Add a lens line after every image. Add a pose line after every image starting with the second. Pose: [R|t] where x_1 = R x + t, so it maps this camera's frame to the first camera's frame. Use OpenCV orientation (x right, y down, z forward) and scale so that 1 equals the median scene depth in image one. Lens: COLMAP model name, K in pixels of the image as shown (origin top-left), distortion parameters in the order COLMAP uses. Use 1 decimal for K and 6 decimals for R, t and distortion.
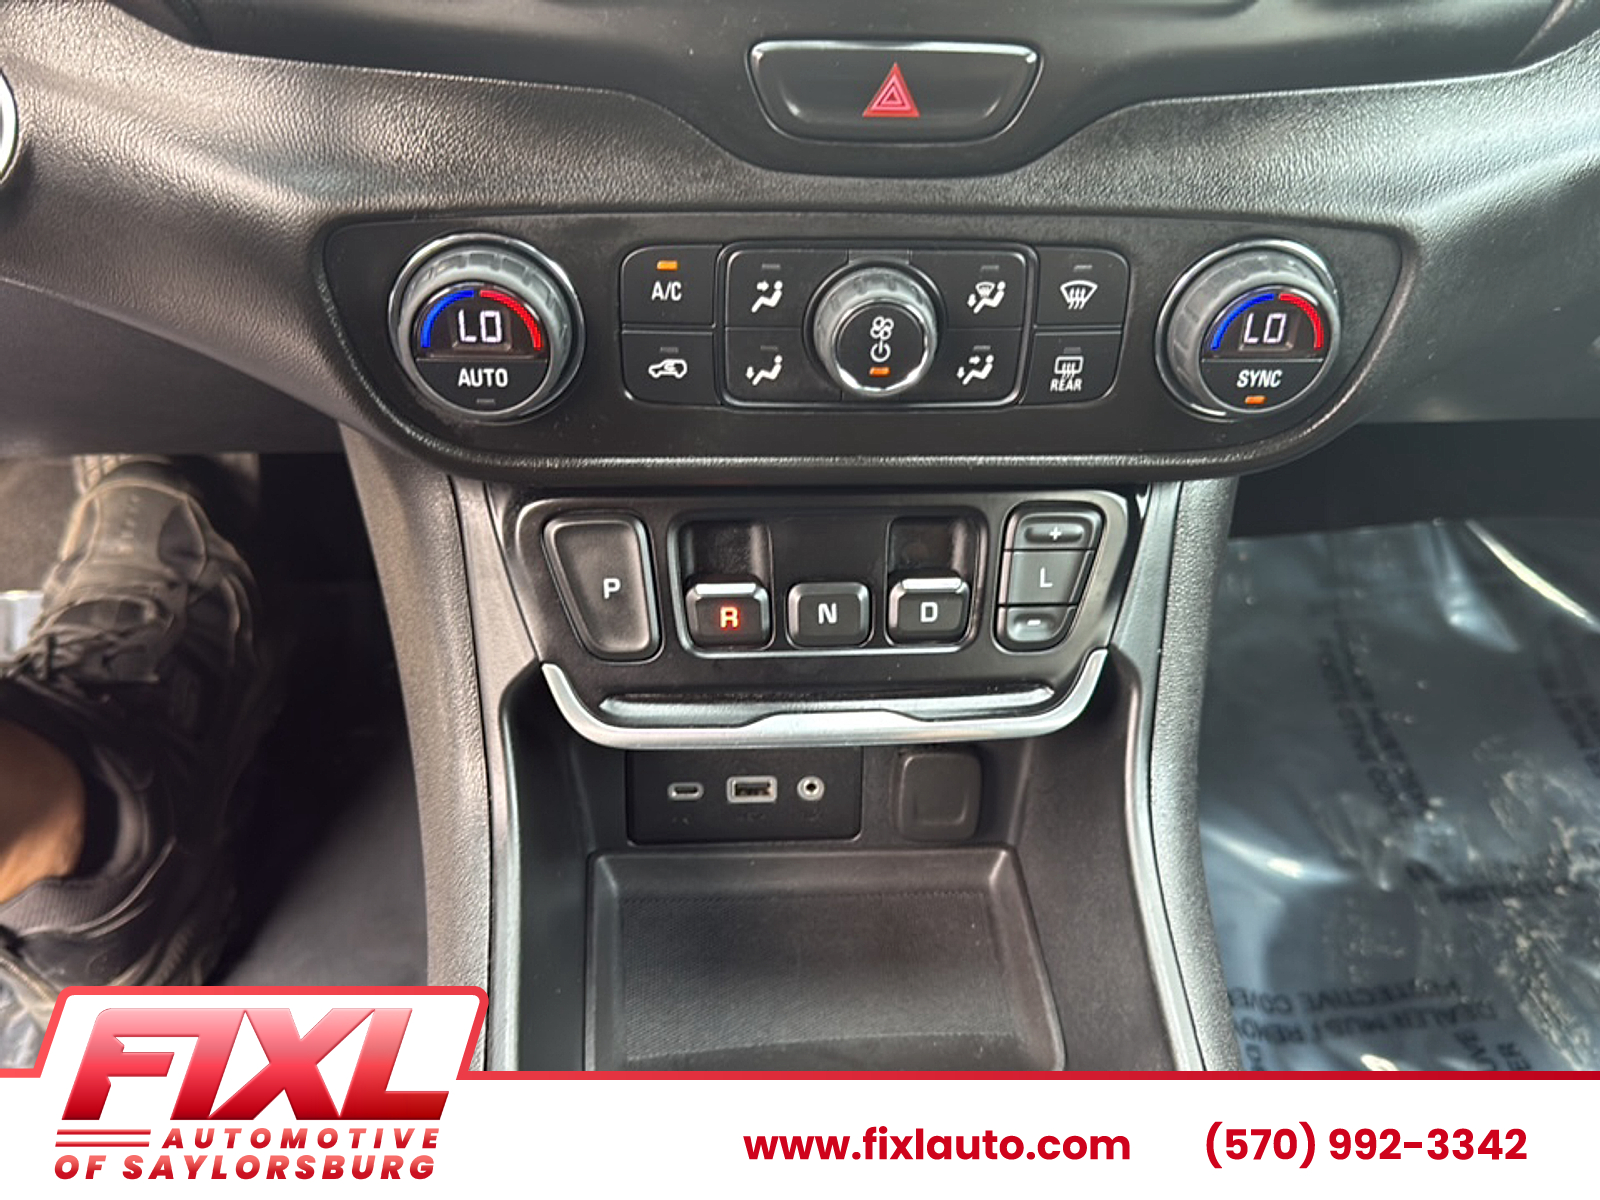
lens RADIAL K [[1503.8, 0, 800.0], [0, 1503.8, 600.0], [0, 0, 1]] dist [0.145231, -0.406412]
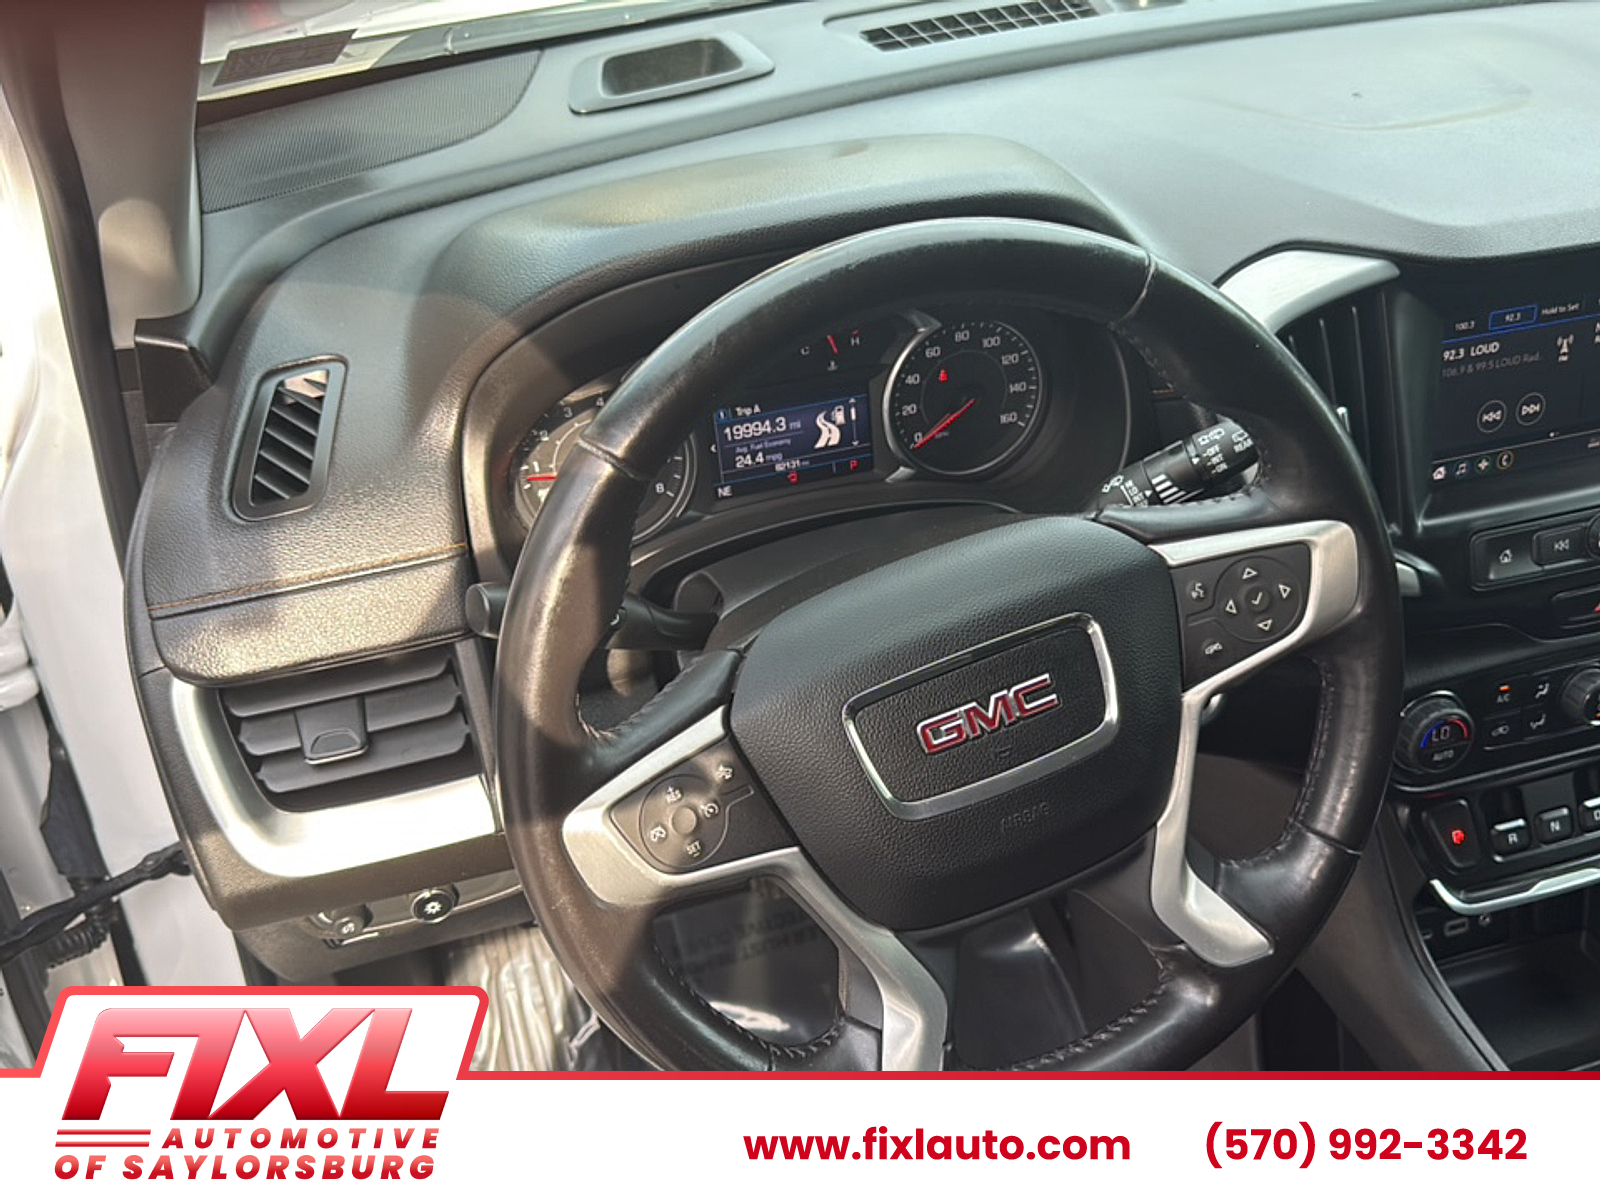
lens RADIAL K [[1454.2, 0, 818.2], [0, 1454.2, 598.7], [0, 0, 1]] dist [0.151927, -0.354738]
pose [[0.975953, -0.190808, 0.105392, -1.100676], [0.201093, 0.974709, -0.097491, -0.295305], [-0.084125, 0.116340, 0.989640, -0.918711]]
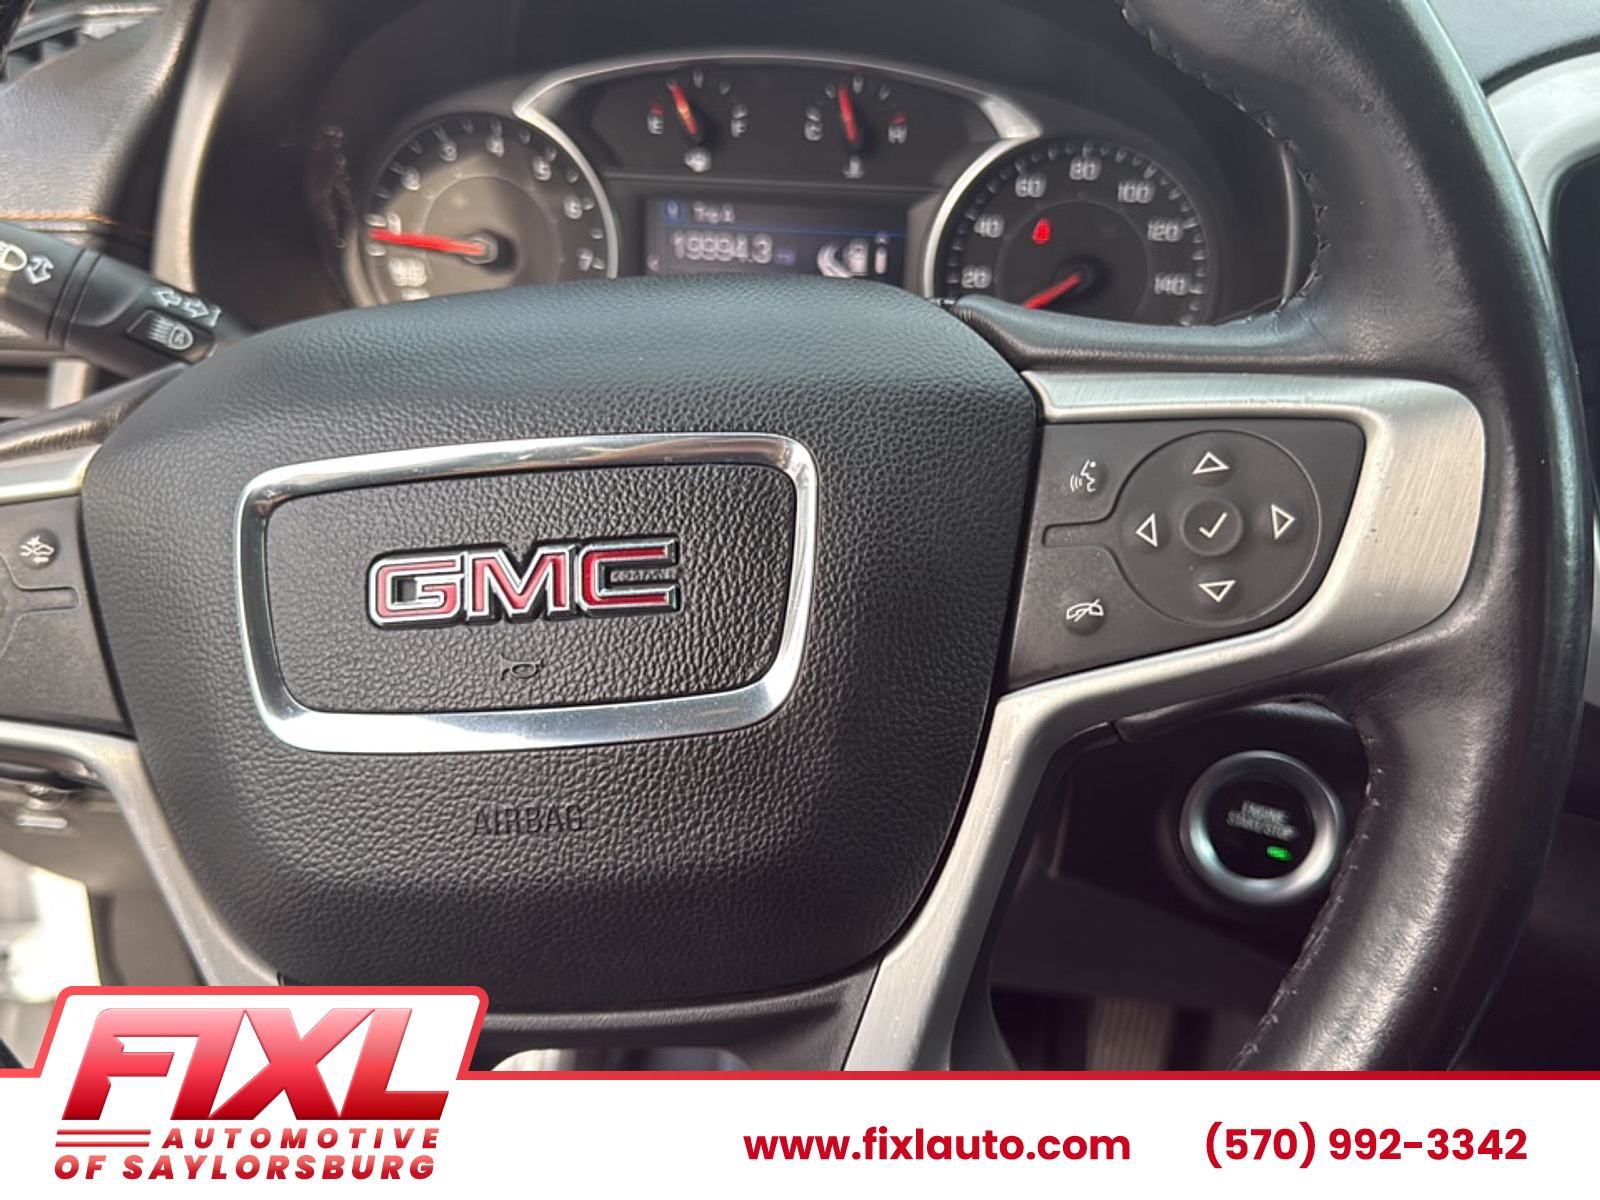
lens RADIAL K [[1503.8, 0, 800.0], [0, 1503.8, 600.0], [0, 0, 1]] dist [0.145231, -0.406412]
pose [[0.966474, 0.080339, -0.243871, -0.545651], [-0.136800, 0.964874, -0.224285, -0.153057], [0.217286, 0.250127, 0.943516, -0.173811]]
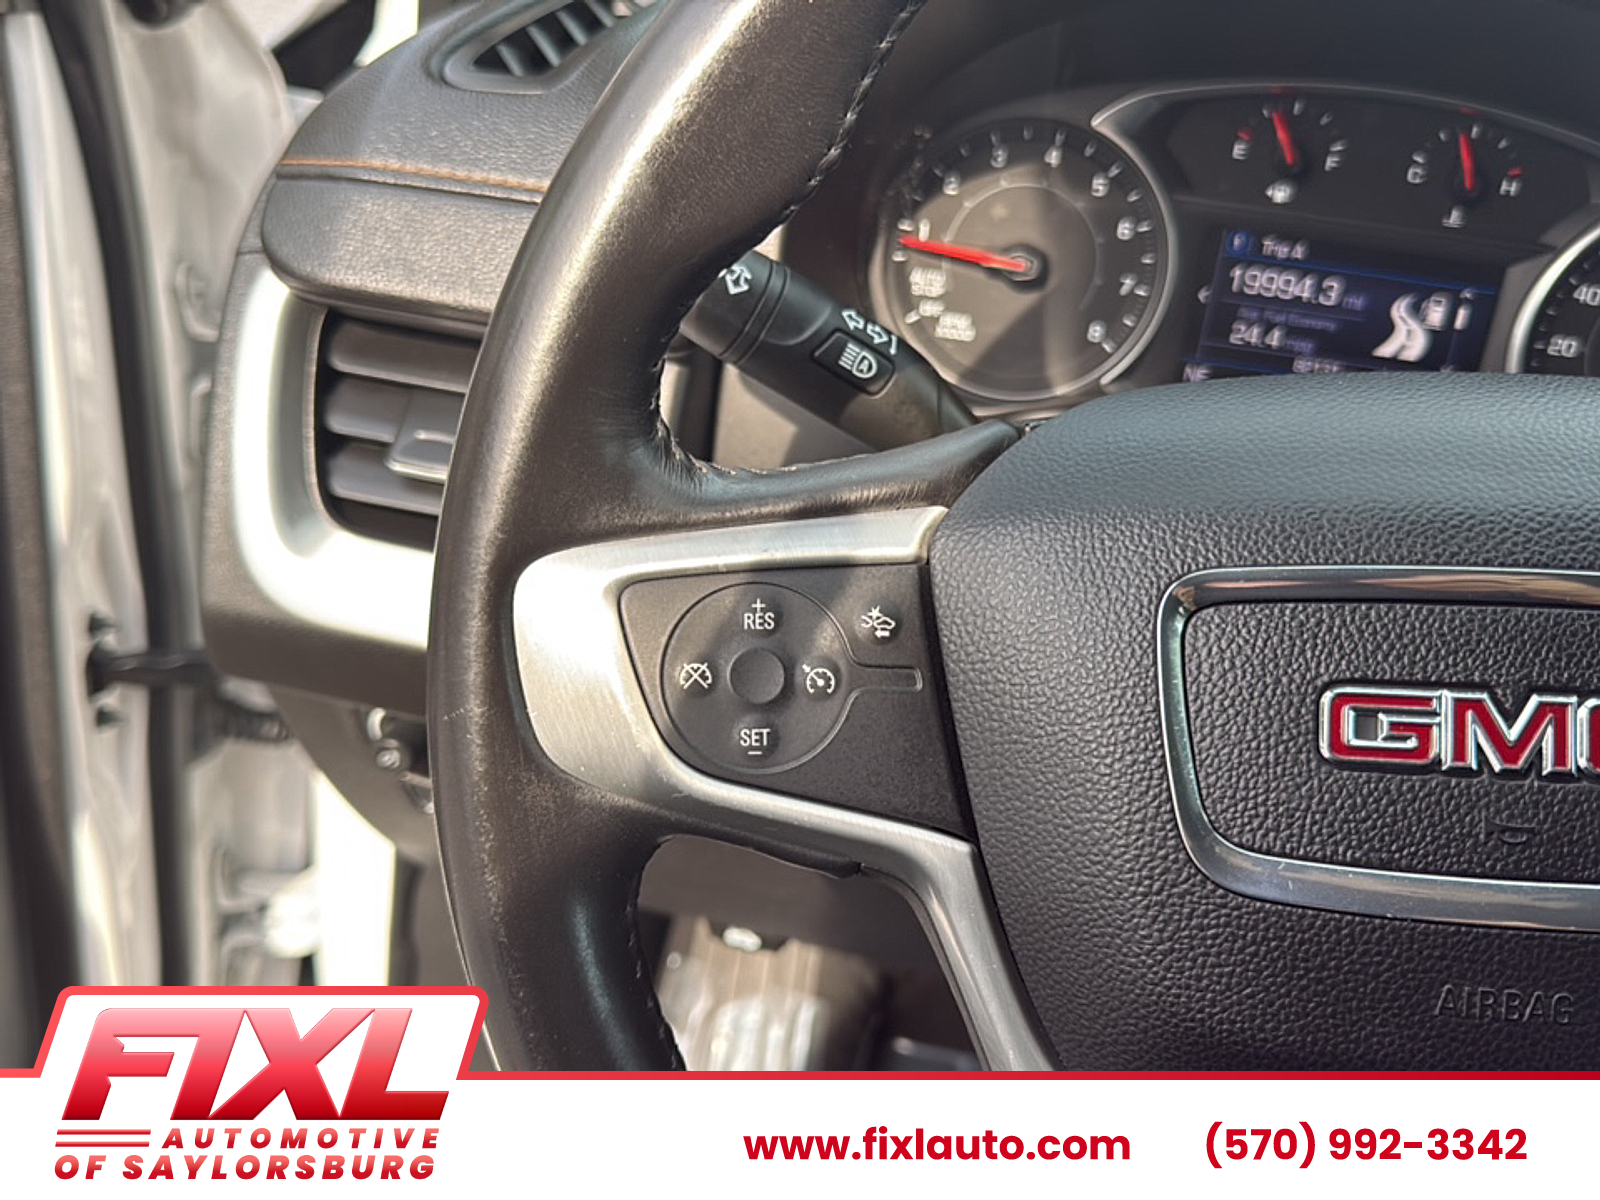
lens RADIAL K [[1503.8, 0, 800.0], [0, 1503.8, 600.0], [0, 0, 1]] dist [0.145231, -0.406412]
pose [[0.946255, 0.180327, -0.268485, -0.933863], [-0.236462, 0.952092, -0.193922, -0.163345], [0.220653, 0.246986, 0.943562, -0.200984]]
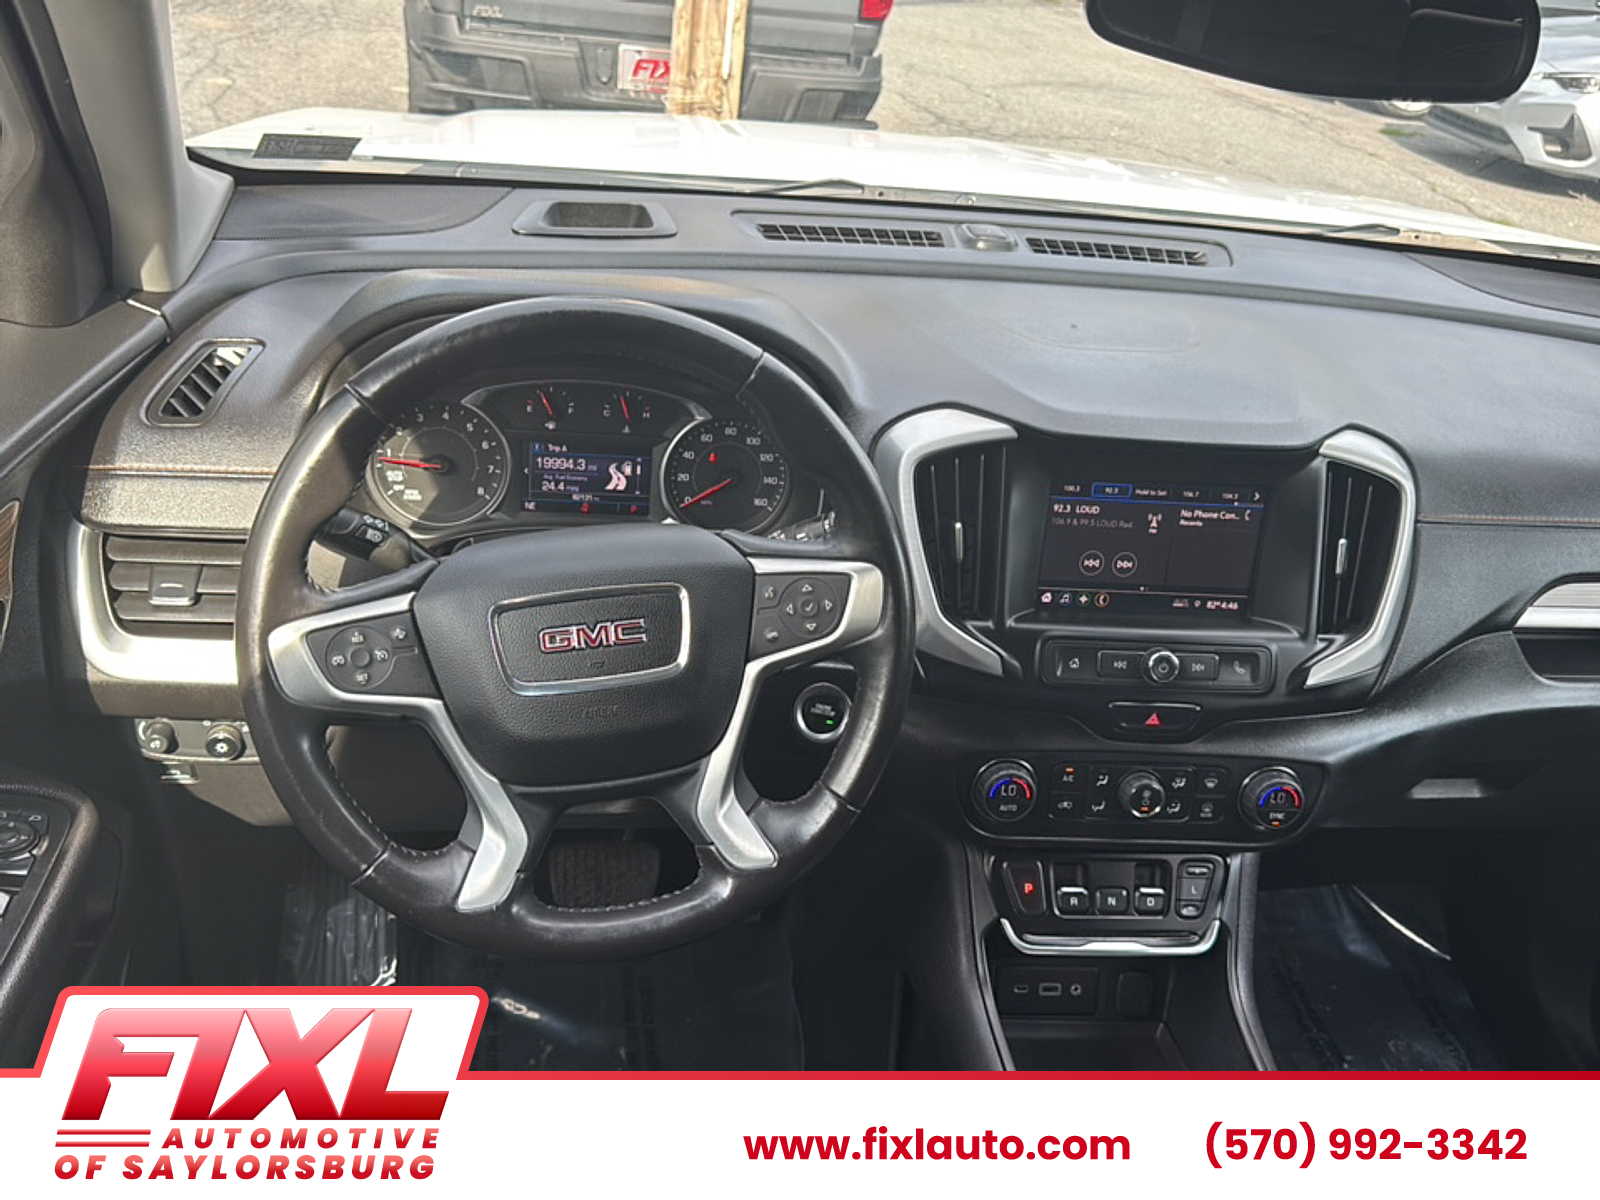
lens RADIAL K [[1454.2, 0, 818.2], [0, 1454.2, 598.7], [0, 0, 1]] dist [0.151927, -0.354738]
pose [[0.997253, 0.031906, 0.066844, -0.657775], [-0.014268, 0.968313, -0.249331, 0.139829], [-0.072681, 0.247692, 0.966109, -1.486131]]
